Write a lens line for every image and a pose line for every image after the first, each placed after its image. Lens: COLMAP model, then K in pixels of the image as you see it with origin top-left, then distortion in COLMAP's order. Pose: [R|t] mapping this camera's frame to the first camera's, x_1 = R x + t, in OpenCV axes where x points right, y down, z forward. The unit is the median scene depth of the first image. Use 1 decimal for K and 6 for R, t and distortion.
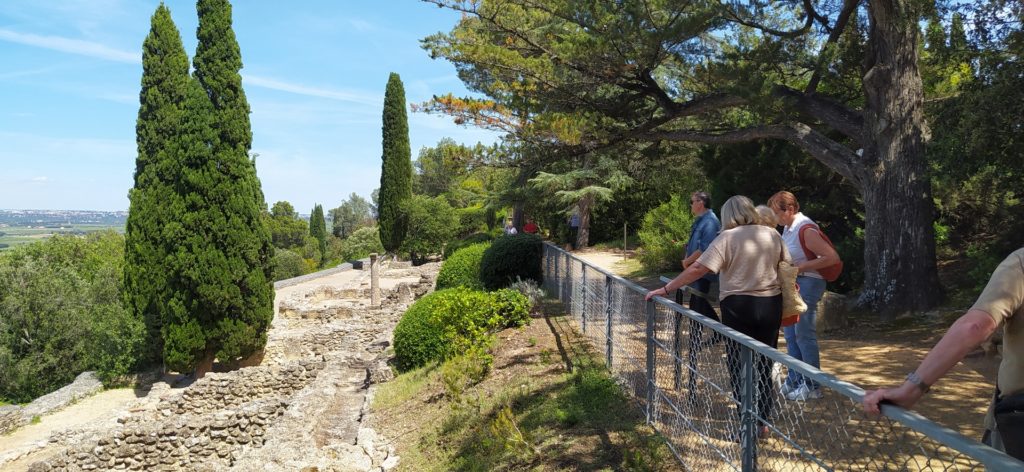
lens RADIAL K [[797.1, 0, 492.3], [0, 797.1, 241.7], [0, 0, 1]] dist [0.064747, -0.033758]
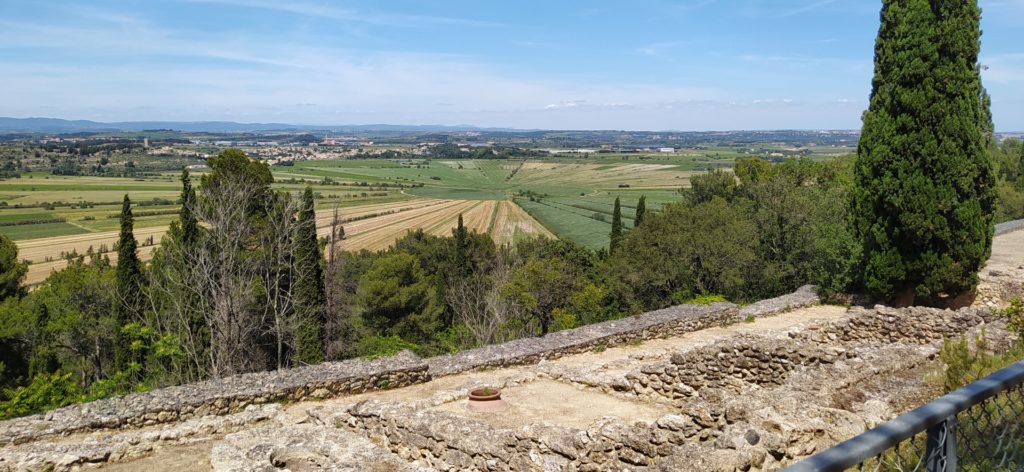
lens RADIAL K [[797.1, 0, 557.4], [0, 797.1, 230.1], [0, 0, 1]] dist [0.064747, -0.033758]
pose [[0.625758, 0.096043, -0.774082, 0.116758], [-0.028219, 0.994528, 0.100583, -0.009366], [0.779506, -0.041097, 0.625045, 0.088327]]
